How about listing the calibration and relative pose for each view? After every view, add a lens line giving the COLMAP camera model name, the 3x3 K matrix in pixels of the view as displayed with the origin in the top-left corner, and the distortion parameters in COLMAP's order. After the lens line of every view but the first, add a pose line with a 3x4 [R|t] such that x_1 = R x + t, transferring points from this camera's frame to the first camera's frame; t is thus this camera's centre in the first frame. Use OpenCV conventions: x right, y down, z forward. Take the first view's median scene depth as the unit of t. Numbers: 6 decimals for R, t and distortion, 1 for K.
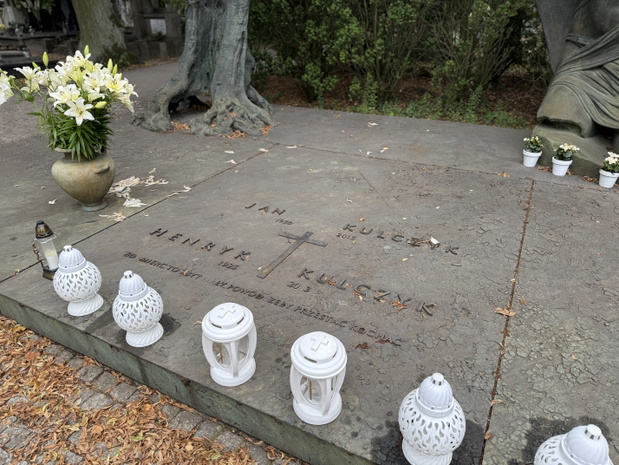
lens RADIAL K [[427.5, 0, 309.5], [0, 427.5, 232.5], [0, 0, 1]] dist [0.090835, -0.106826]
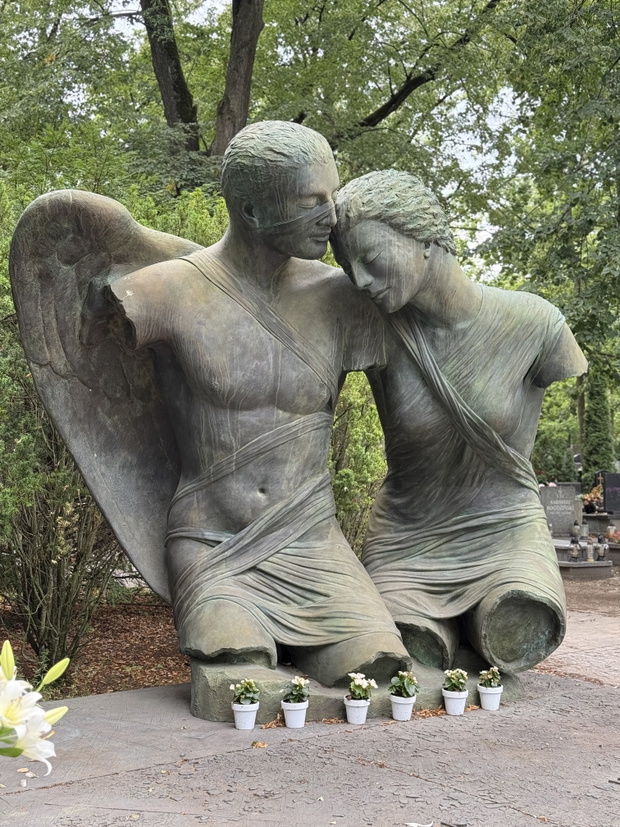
lens RADIAL K [[1129.3, 0, 310.0], [0, 1129.3, 413.5], [0, 0, 1]] dist [0.134566, -0.130561]
pose [[0.422483, 0.044930, 0.905257, -0.909374], [0.417376, 0.876929, -0.238313, -0.121835], [-0.804553, 0.478516, 0.351734, 0.159562]]
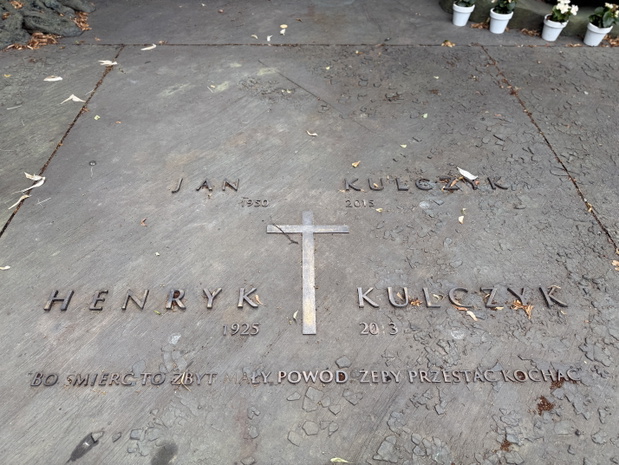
lens RADIAL K [[438.7, 0, 309.5], [0, 438.7, 232.5], [0, 0, 1]] dist [0.034569, -0.043438]
pose [[0.882358, -0.330933, 0.334557, -0.161396], [0.210499, 0.913420, 0.348358, -0.143169], [-0.420874, -0.236953, 0.875625, 0.285893]]
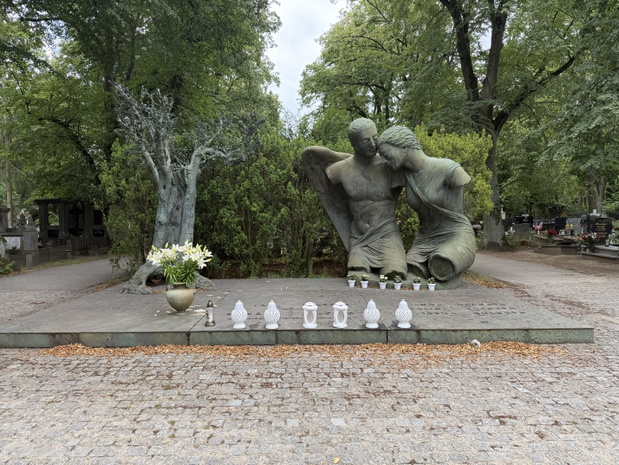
lens RADIAL K [[422.1, 0, 309.5], [0, 422.1, 232.5], [0, 0, 1]] dist [0.123142, 0.000313]
pose [[0.884864, -0.016100, 0.465571, -0.707405], [0.222286, 0.892882, -0.391599, 0.405730], [-0.409396, 0.450002, 0.793658, -0.780264]]
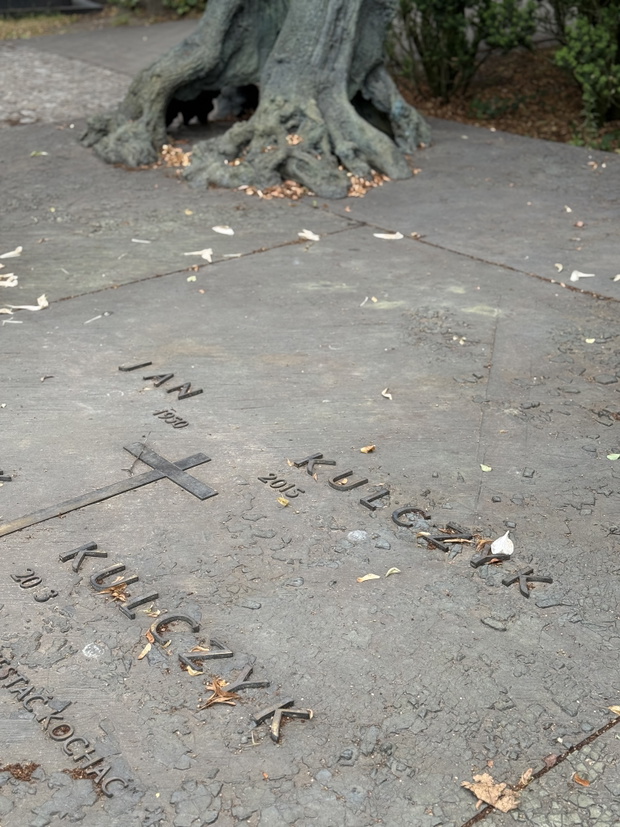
lens RADIAL K [[1129.3, 0, 310.0], [0, 1129.3, 413.5], [0, 0, 1]] dist [0.134566, -0.130561]
pose [[0.923552, 0.166151, -0.345610, 0.298161], [-0.178725, 0.983888, -0.004594, -0.034783], [0.339278, 0.066012, 0.938367, 0.069360]]
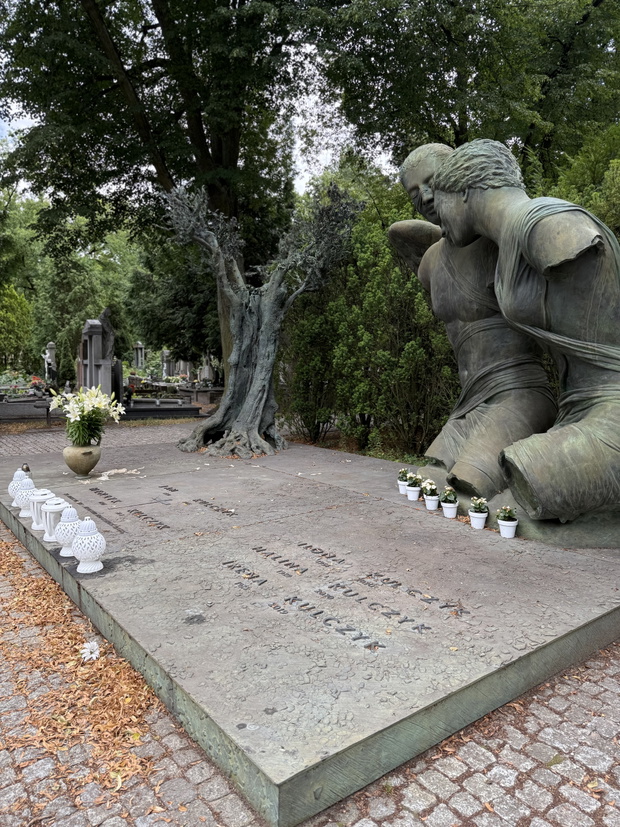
lens RADIAL K [[571.1, 0, 310.0], [0, 571.1, 413.5], [0, 0, 1]] dist [0.090835, -0.106826]
pose [[0.902634, 0.045084, -0.428041, 0.917337], [-0.208826, 0.915477, -0.343938, 0.224413], [0.376356, 0.399837, 0.835755, -0.441941]]
